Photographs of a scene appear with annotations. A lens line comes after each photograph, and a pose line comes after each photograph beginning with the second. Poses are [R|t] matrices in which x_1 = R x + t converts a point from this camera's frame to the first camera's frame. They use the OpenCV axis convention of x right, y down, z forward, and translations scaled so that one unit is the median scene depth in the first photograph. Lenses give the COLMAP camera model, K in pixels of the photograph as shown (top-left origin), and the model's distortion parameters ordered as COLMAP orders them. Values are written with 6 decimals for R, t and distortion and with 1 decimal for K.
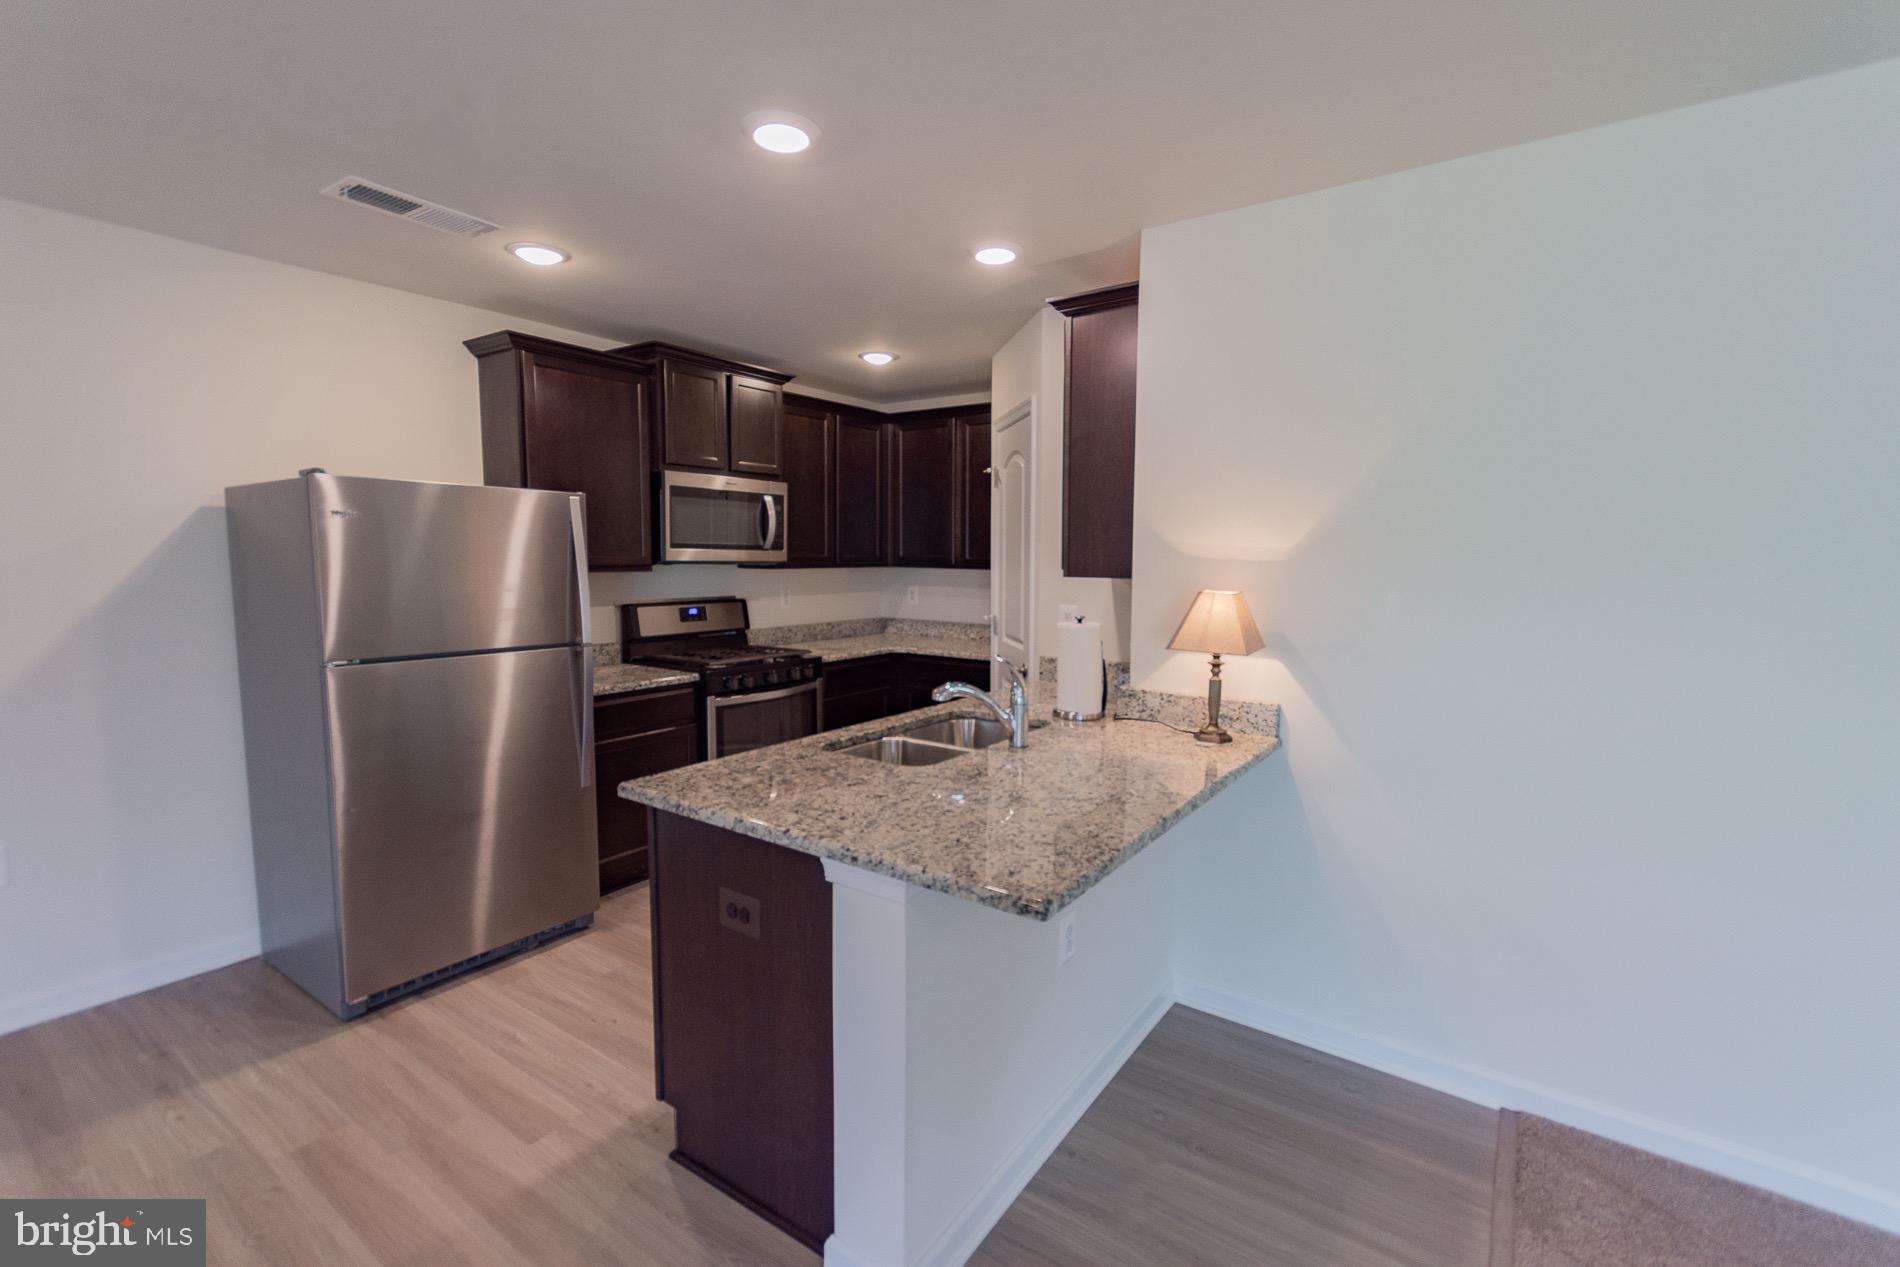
lens RADIAL K [[833.6, 0, 950.6], [0, 833.6, 637.0], [0, 0, 1]] dist [0.008314, -0.000086]
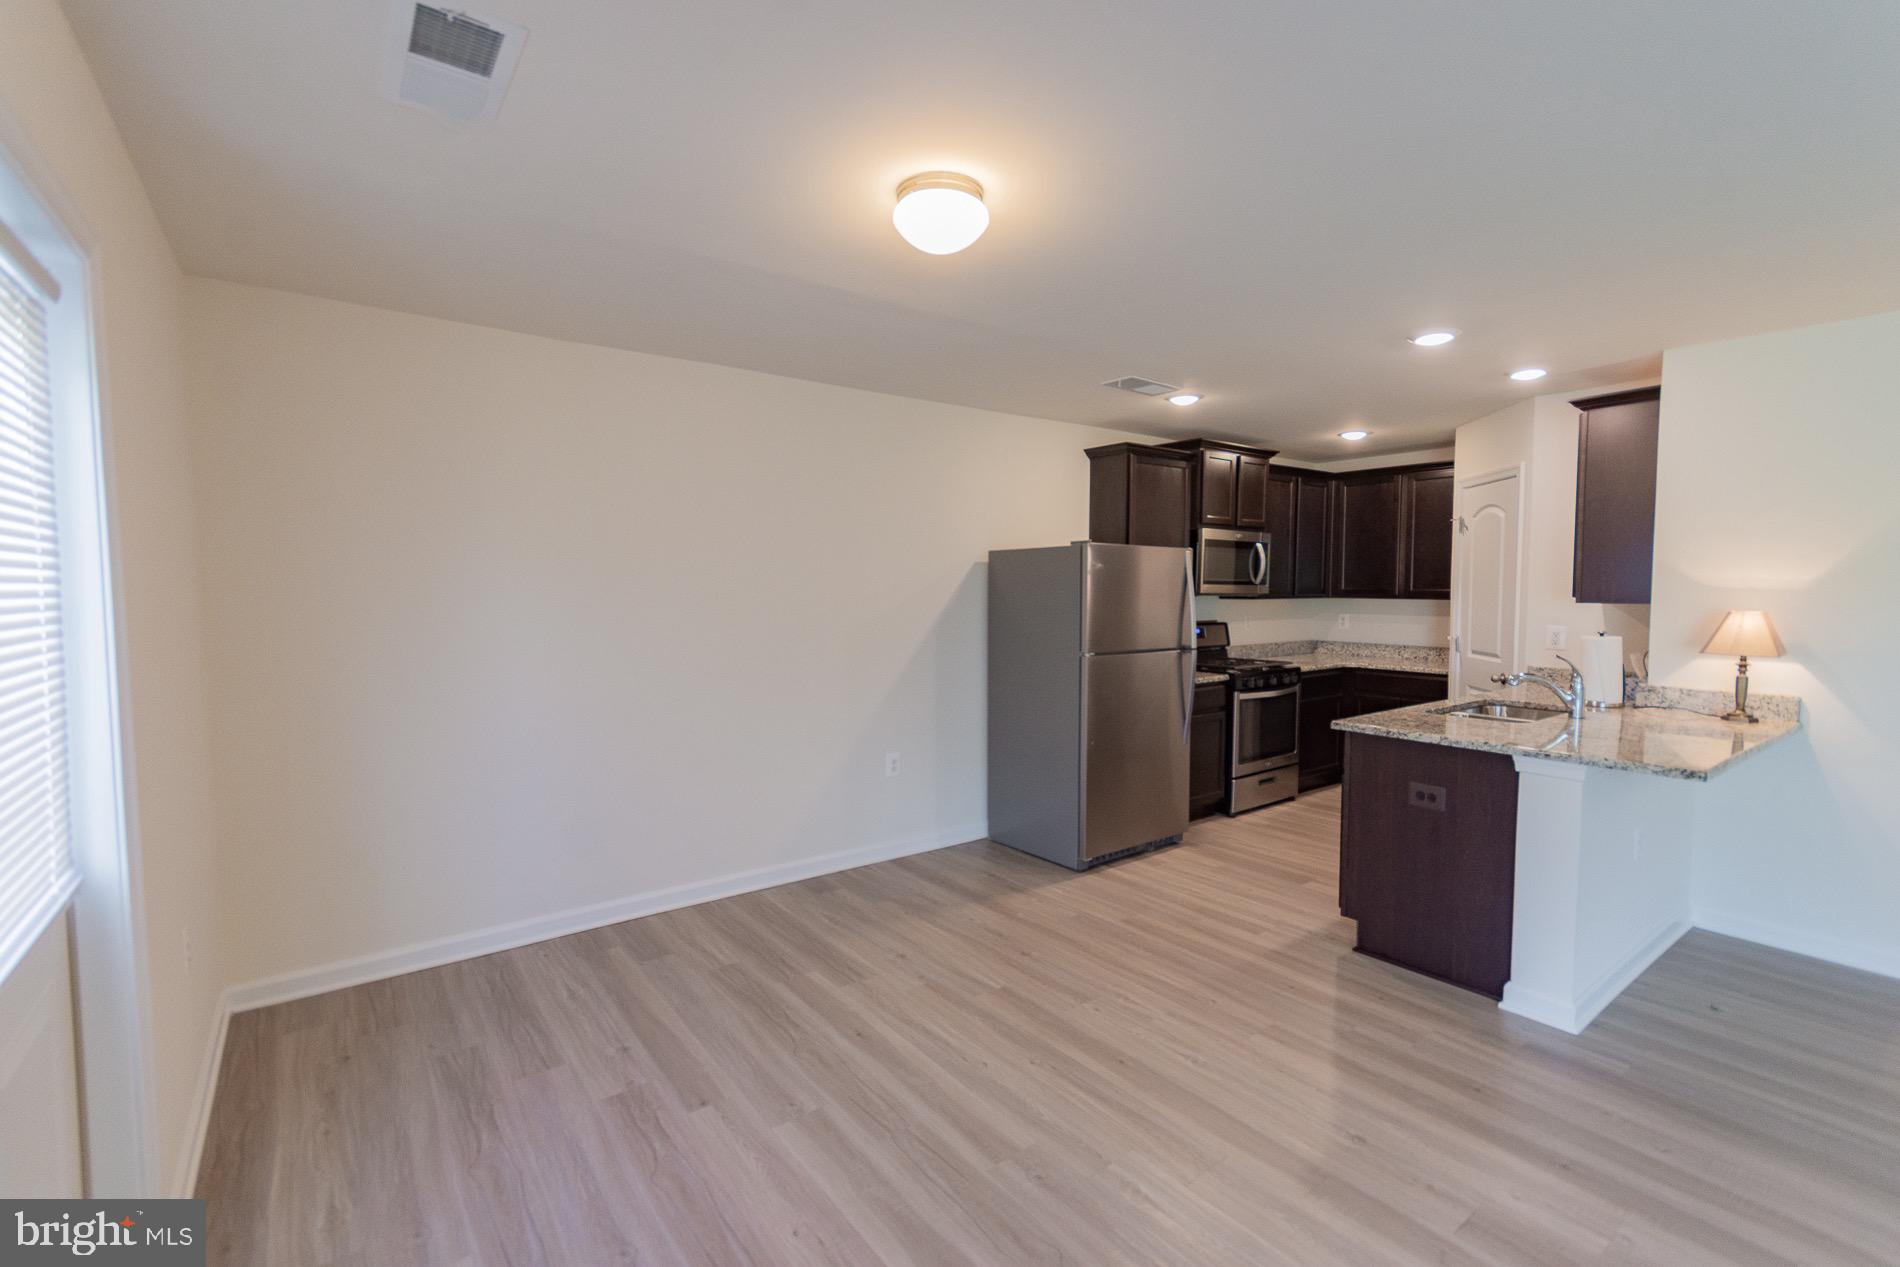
lens RADIAL K [[833.6, 0, 950.6], [0, 833.6, 637.0], [0, 0, 1]] dist [0.008314, -0.000086]
pose [[0.950953, 0.010118, -0.309170, -0.305509], [-0.022493, 0.999081, -0.036490, 0.041045], [0.308517, 0.041655, 0.950306, -0.440736]]
